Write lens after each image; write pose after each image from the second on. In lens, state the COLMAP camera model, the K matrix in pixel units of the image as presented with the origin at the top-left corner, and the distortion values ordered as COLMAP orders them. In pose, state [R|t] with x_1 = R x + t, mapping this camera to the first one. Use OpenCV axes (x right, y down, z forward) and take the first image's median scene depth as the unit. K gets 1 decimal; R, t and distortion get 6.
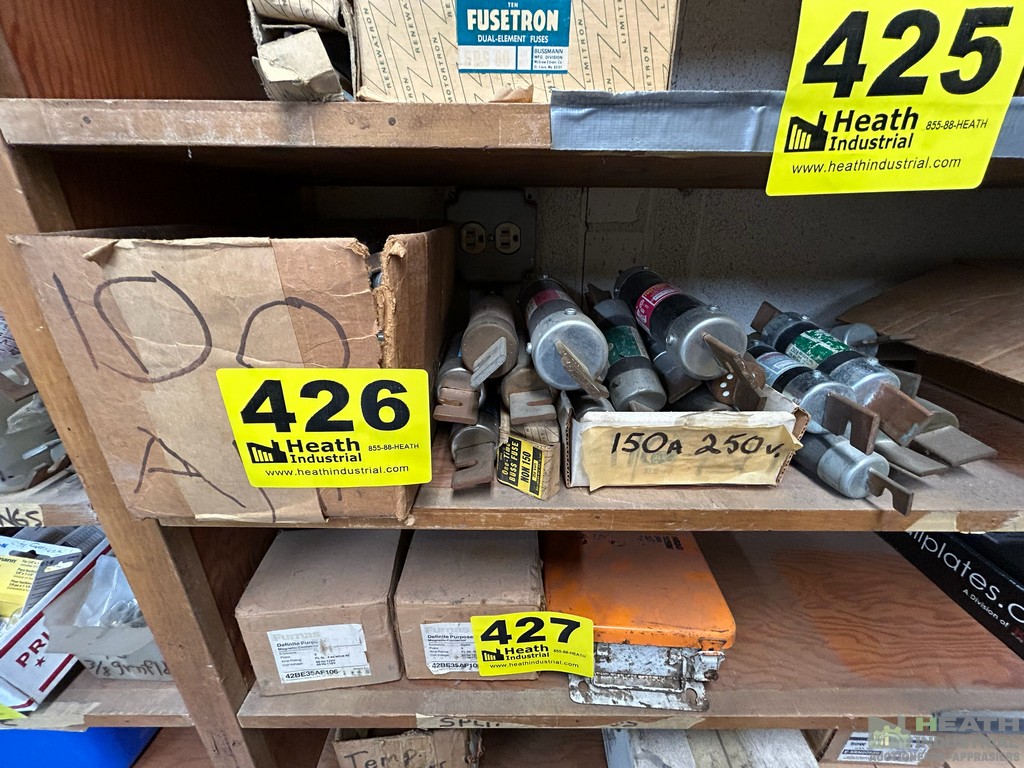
lens RADIAL K [[412.6, 0, 512.0], [0, 412.6, 384.0], [0, 0, 1]] dist [0.000930, -0.000033]
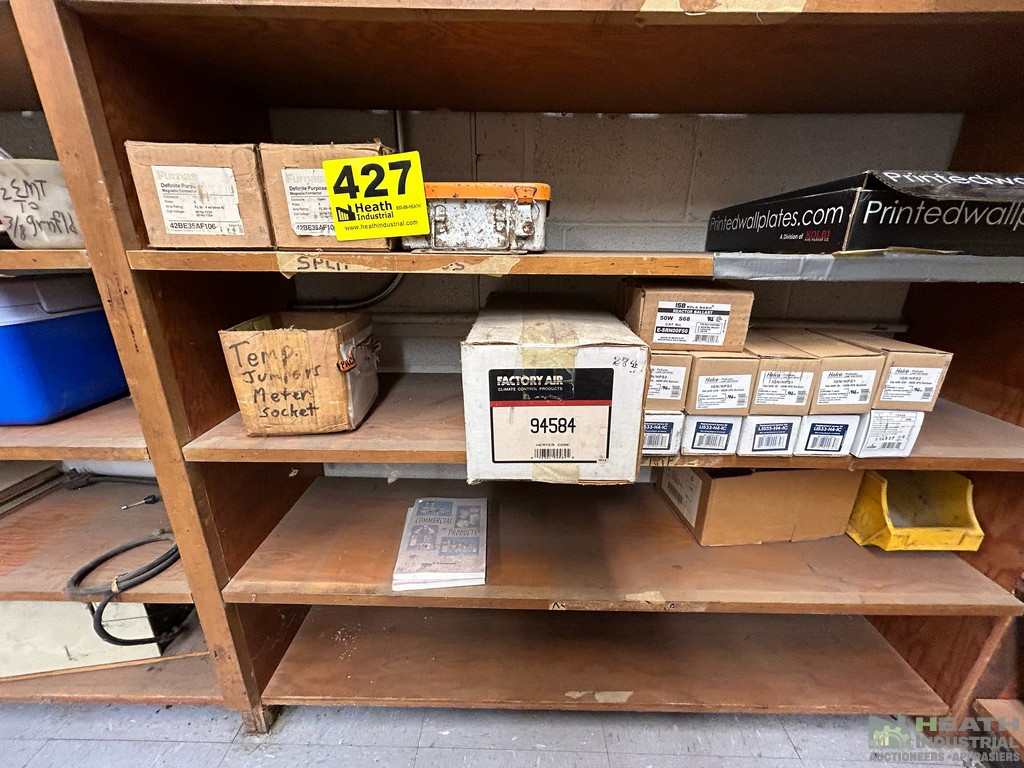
lens RADIAL K [[412.6, 0, 512.0], [0, 412.6, 384.0], [0, 0, 1]] dist [0.000930, -0.000033]
pose [[0.999872, 0.014755, -0.006144, 0.756192], [-0.015058, 0.998496, -0.052718, 2.039311], [0.005357, 0.052804, 0.998591, -0.264375]]
